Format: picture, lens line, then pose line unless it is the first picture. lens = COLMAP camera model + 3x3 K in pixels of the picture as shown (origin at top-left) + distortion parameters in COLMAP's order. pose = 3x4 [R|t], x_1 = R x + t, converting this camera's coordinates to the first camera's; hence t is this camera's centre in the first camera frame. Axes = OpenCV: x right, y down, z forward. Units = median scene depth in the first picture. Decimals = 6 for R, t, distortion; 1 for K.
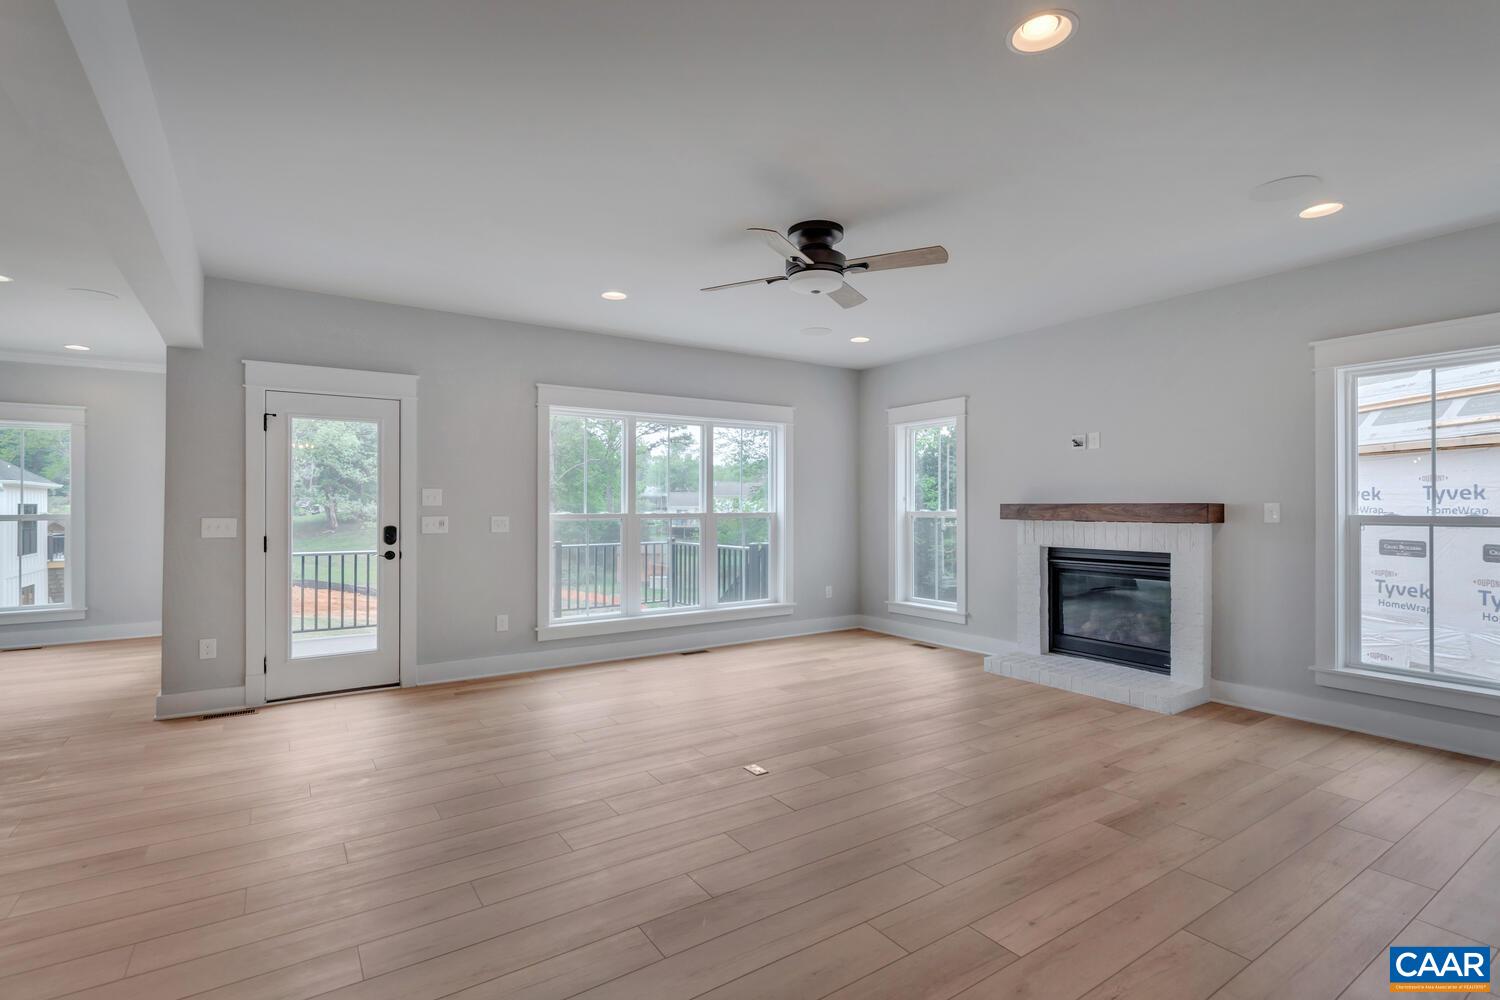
lens RADIAL K [[703.0, 0, 753.3], [0, 703.0, 496.6], [0, 0, 1]] dist [0.007994, -0.003764]
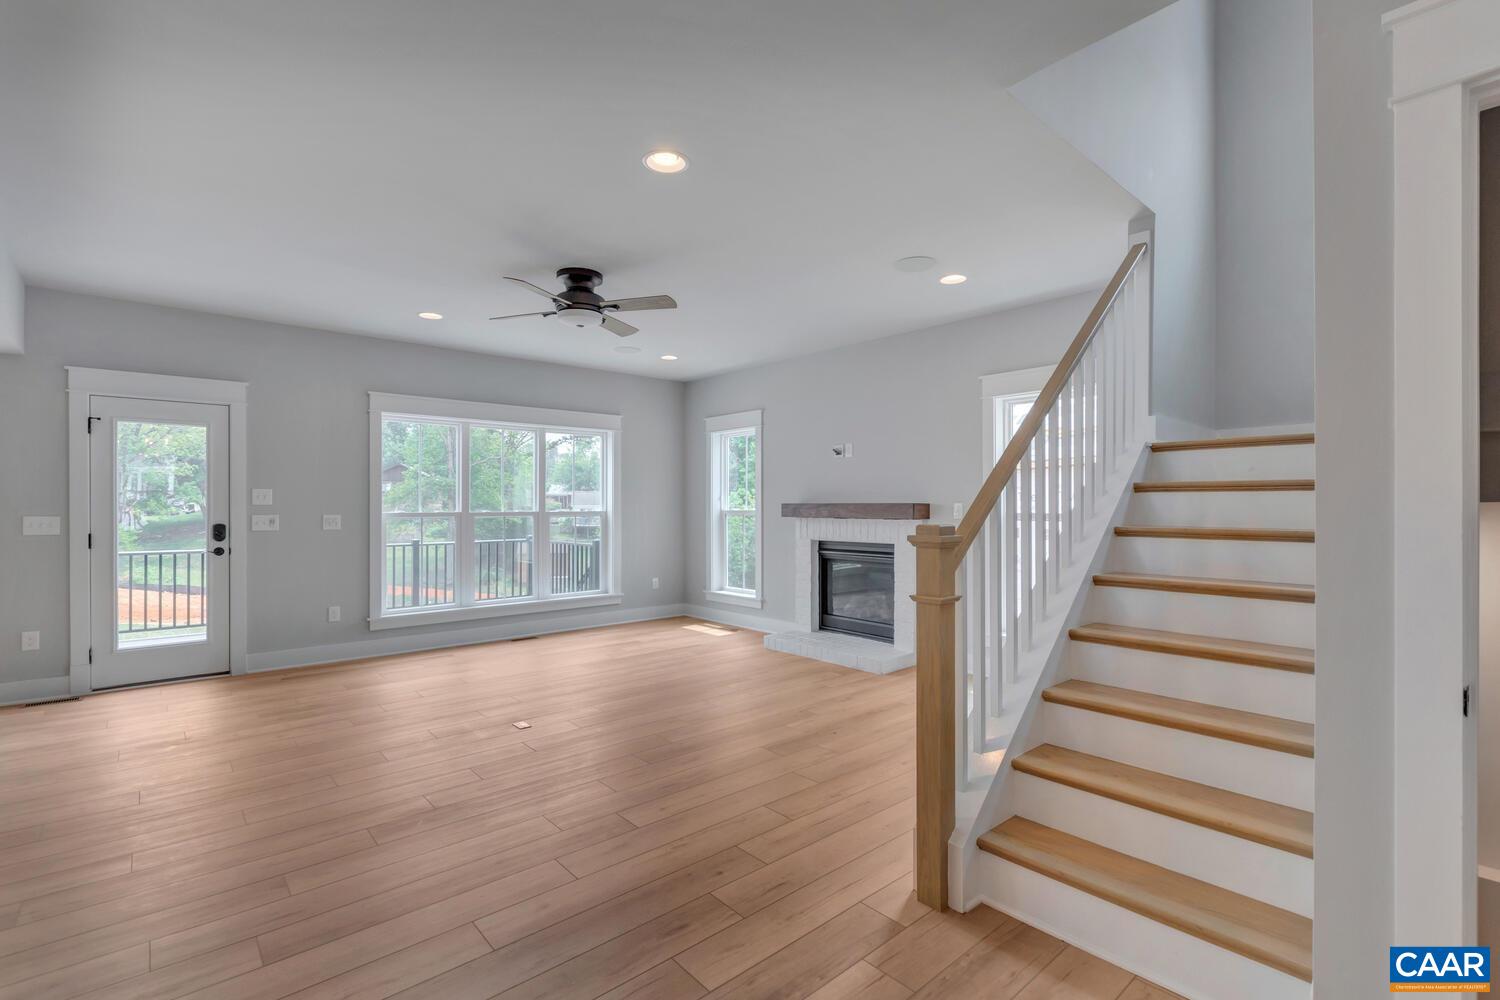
lens RADIAL K [[703.0, 0, 734.4], [0, 703.0, 500.2], [0, 0, 1]] dist [0.007994, -0.003764]
pose [[0.994474, 0.001326, 0.104970, 0.157700], [-0.002024, 0.999977, 0.006540, -0.002789], [-0.104959, -0.006716, 0.994454, -0.152612]]
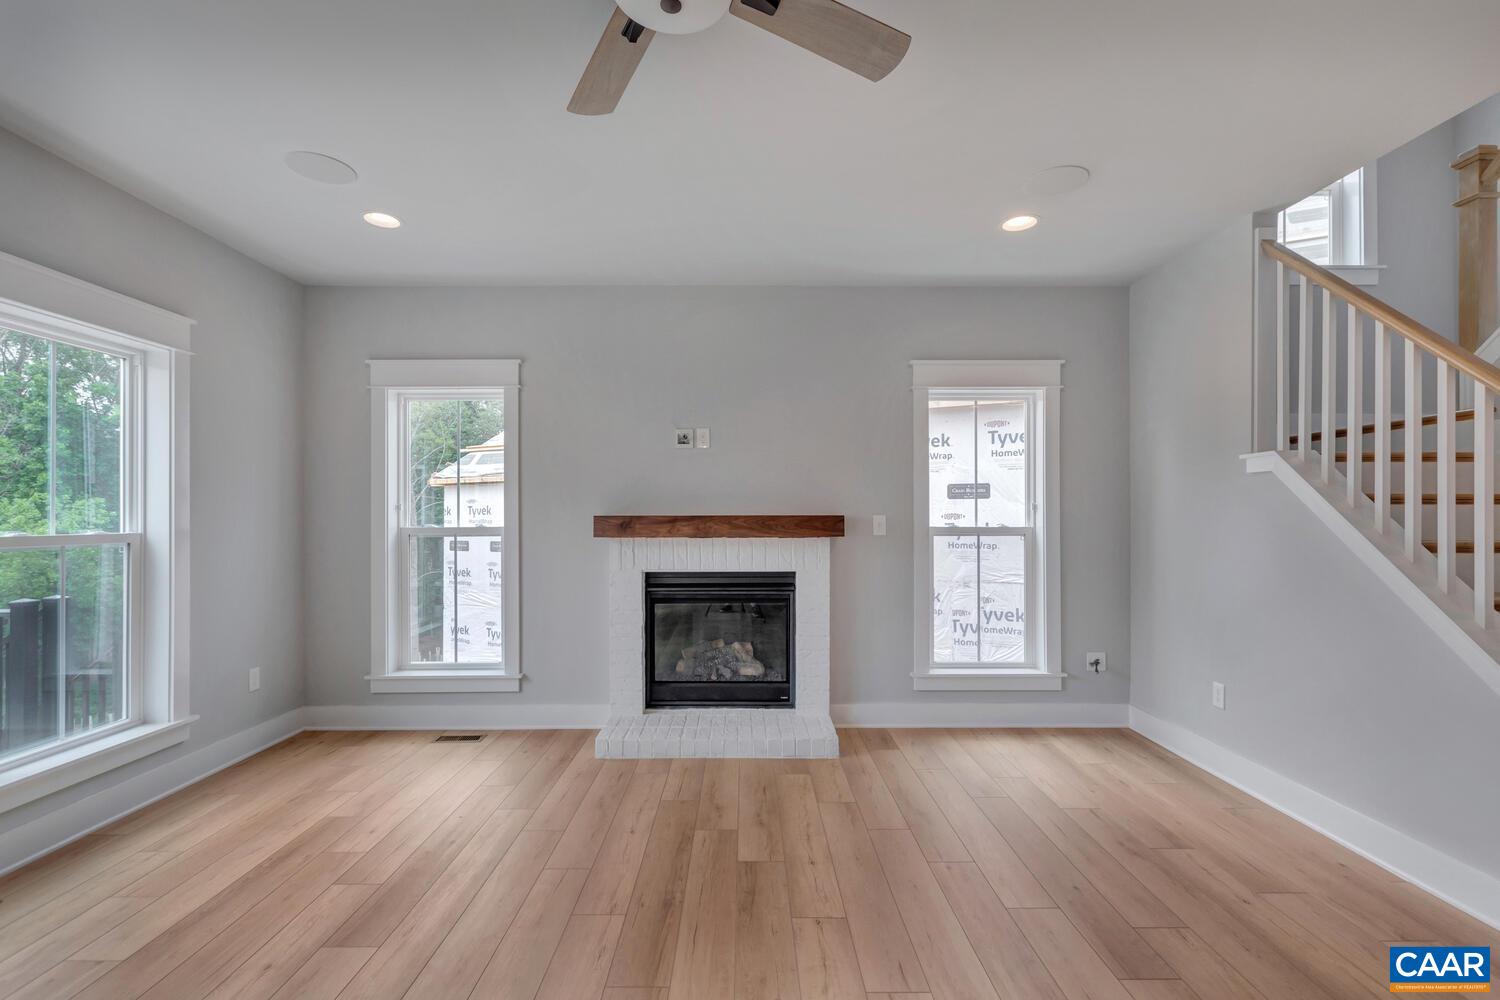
lens RADIAL K [[703.0, 0, 756.5], [0, 703.0, 512.4], [0, 0, 1]] dist [0.007994, -0.003764]
pose [[0.568115, 0.006999, 0.822920, -0.145966], [-0.010008, 0.999949, -0.001596, 0.006508], [-0.822889, -0.007329, 0.568156, 0.464468]]
